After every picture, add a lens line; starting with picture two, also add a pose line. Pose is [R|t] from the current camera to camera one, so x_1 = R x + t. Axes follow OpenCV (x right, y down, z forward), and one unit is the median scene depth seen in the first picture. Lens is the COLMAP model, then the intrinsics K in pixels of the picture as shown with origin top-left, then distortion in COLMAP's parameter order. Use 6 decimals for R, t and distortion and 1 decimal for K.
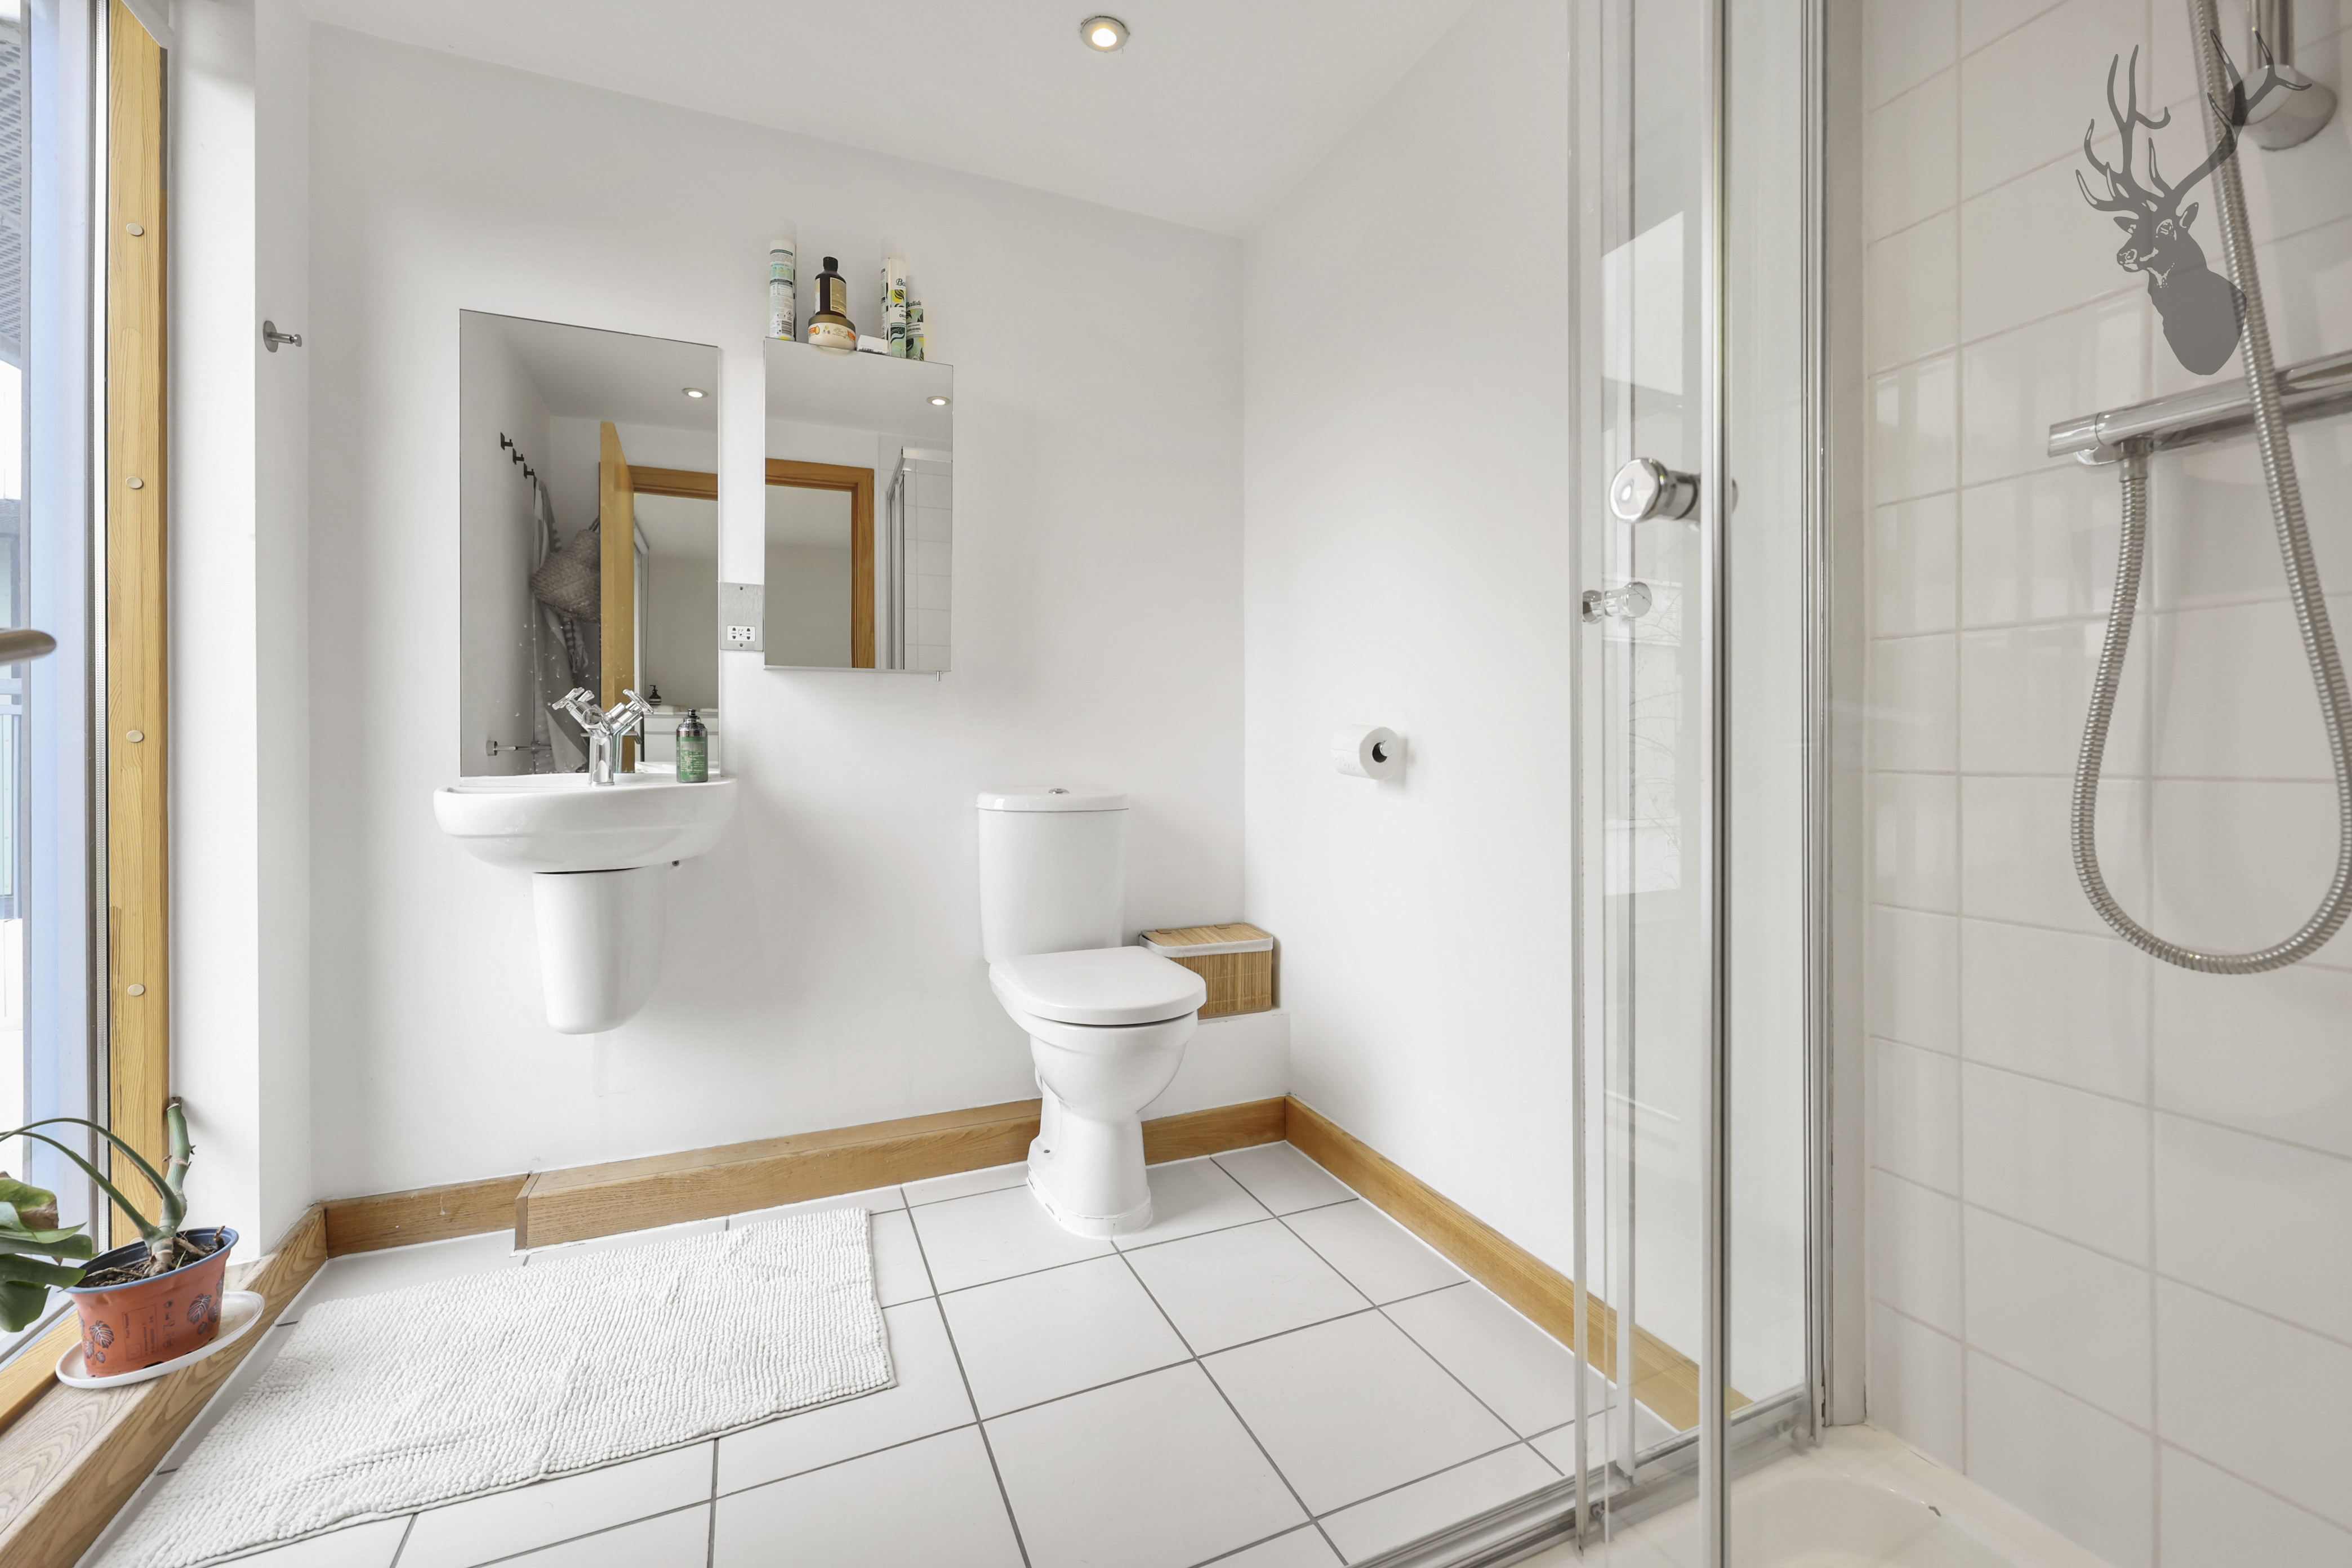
lens RADIAL K [[945.4, 0, 1167.7], [0, 945.4, 763.1], [0, 0, 1]] dist [-0.000744, -0.000028]
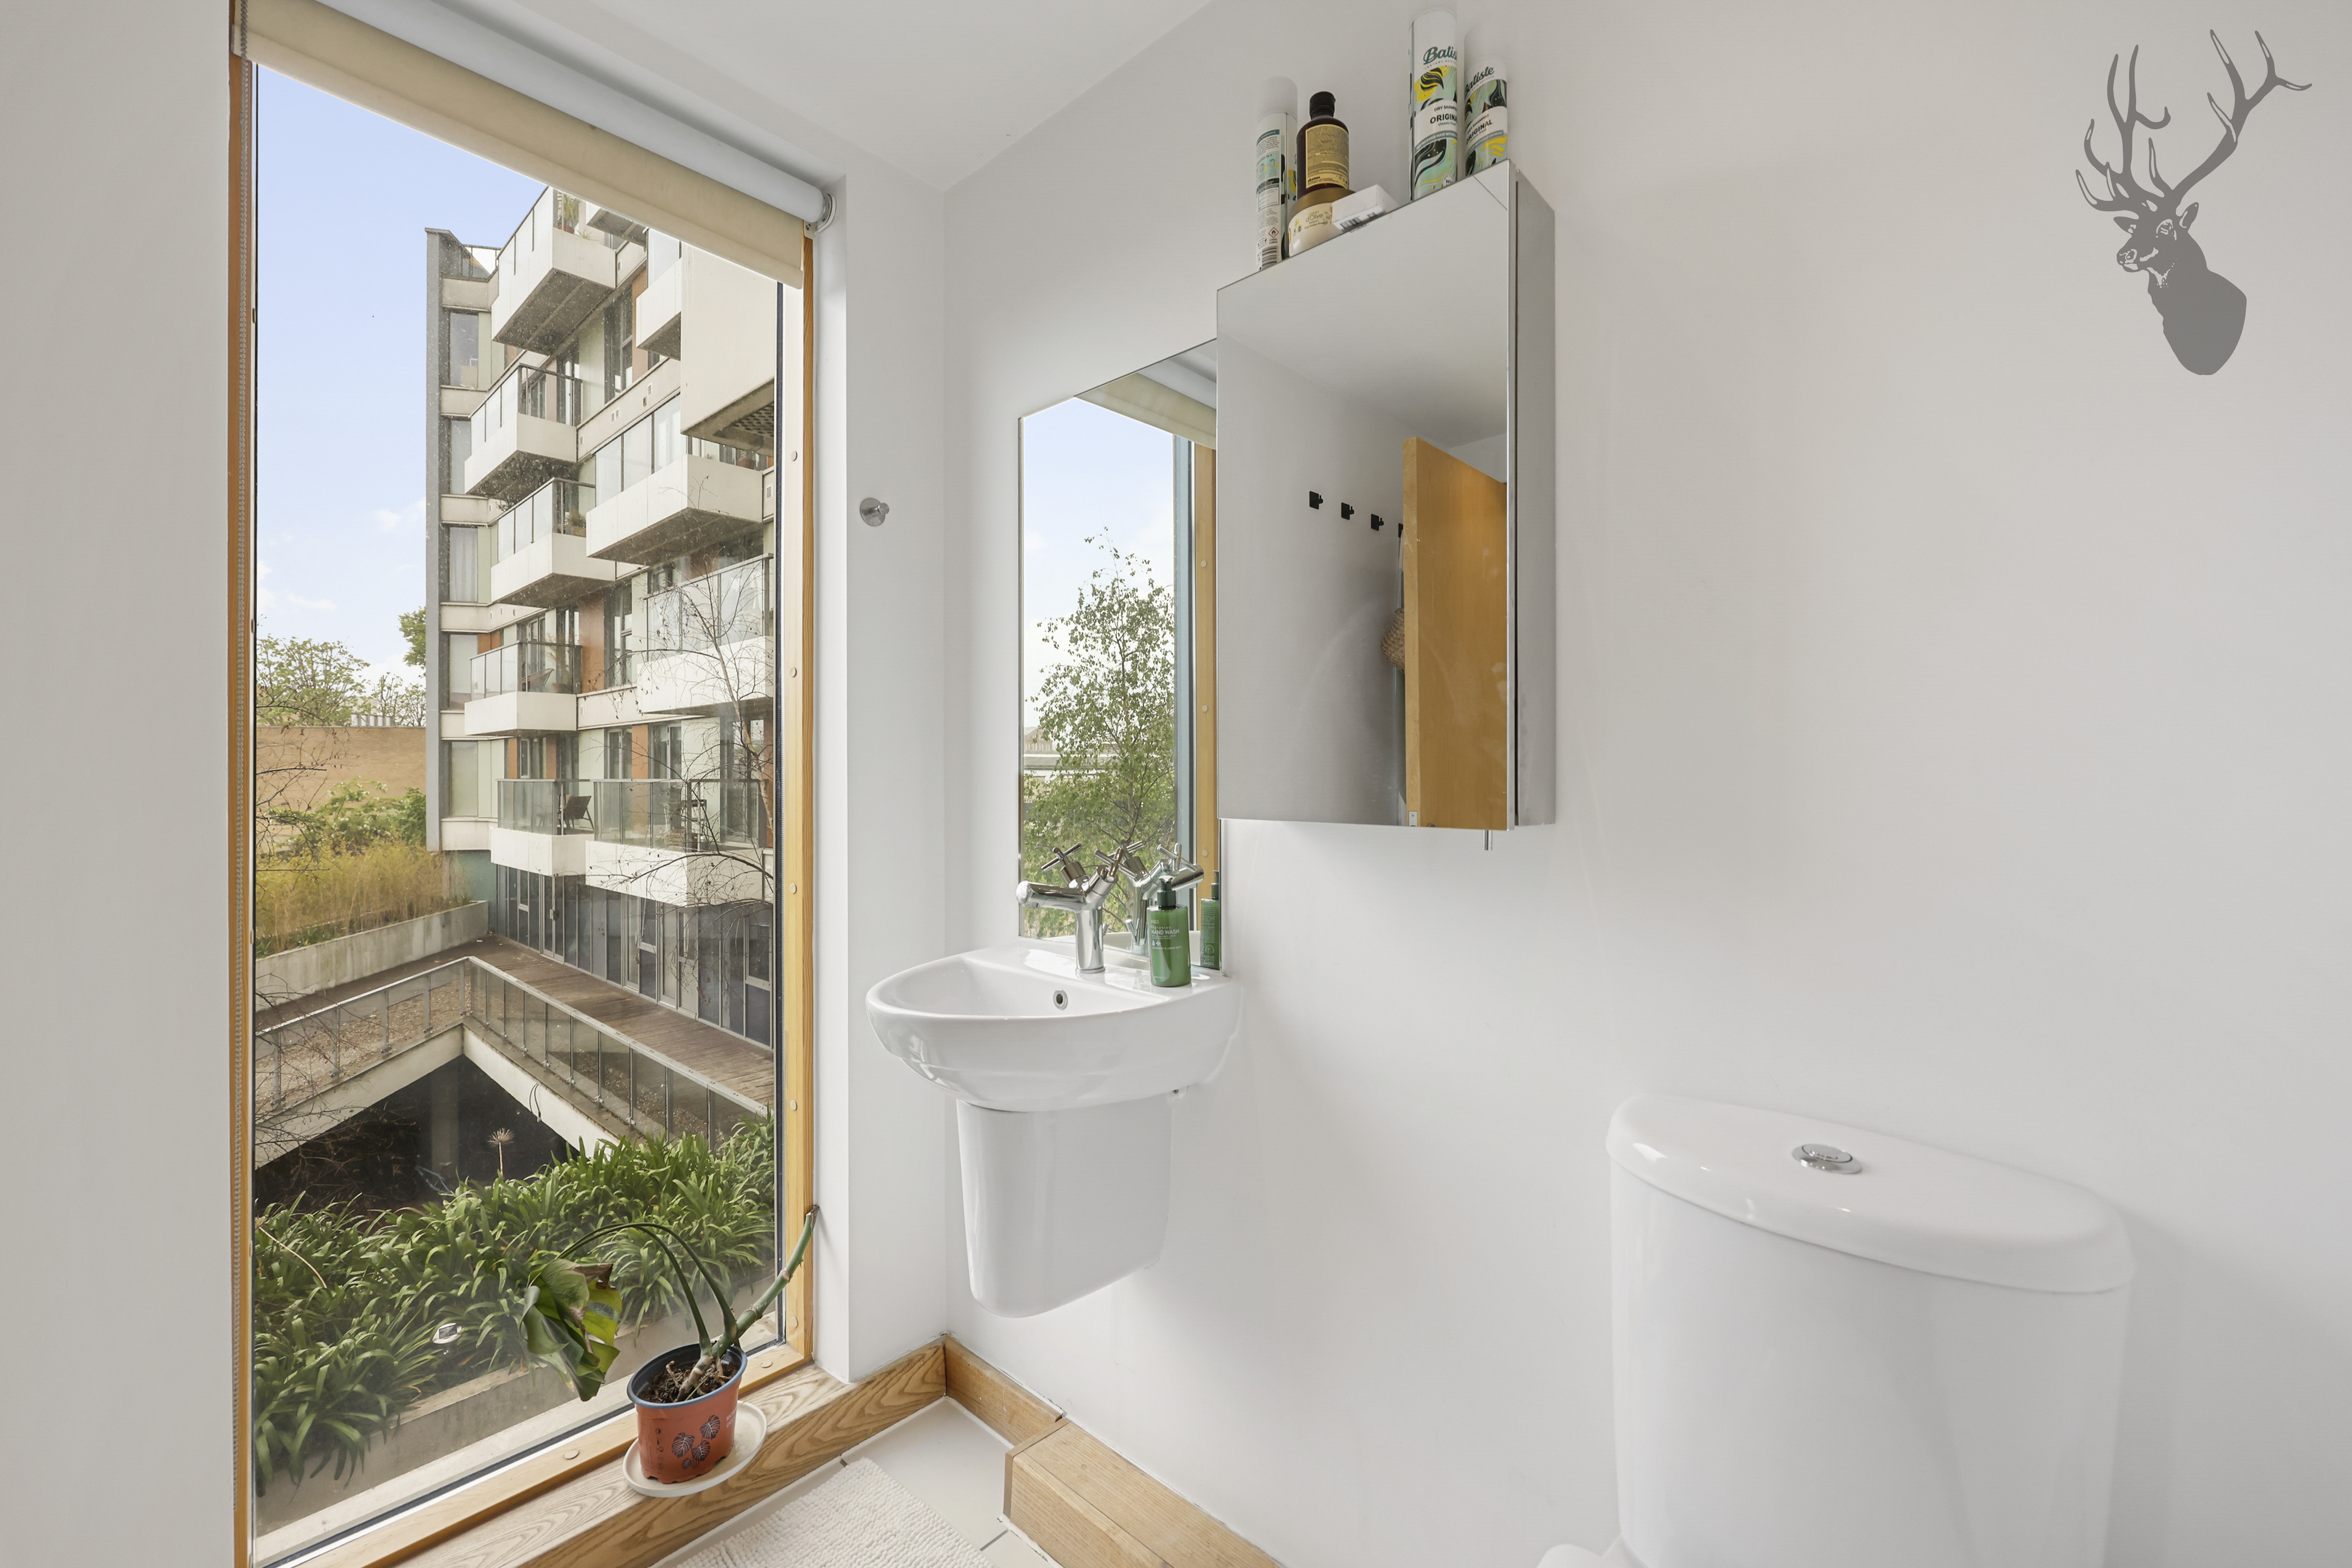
lens RADIAL K [[945.4, 0, 1164.9], [0, 945.4, 766.5], [0, 0, 1]] dist [-0.000744, -0.000028]
pose [[0.407563, -0.006189, -0.913156, 0.122046], [-0.015471, 0.999787, -0.013681, -0.123991], [0.913046, 0.019704, 0.407380, 0.698190]]
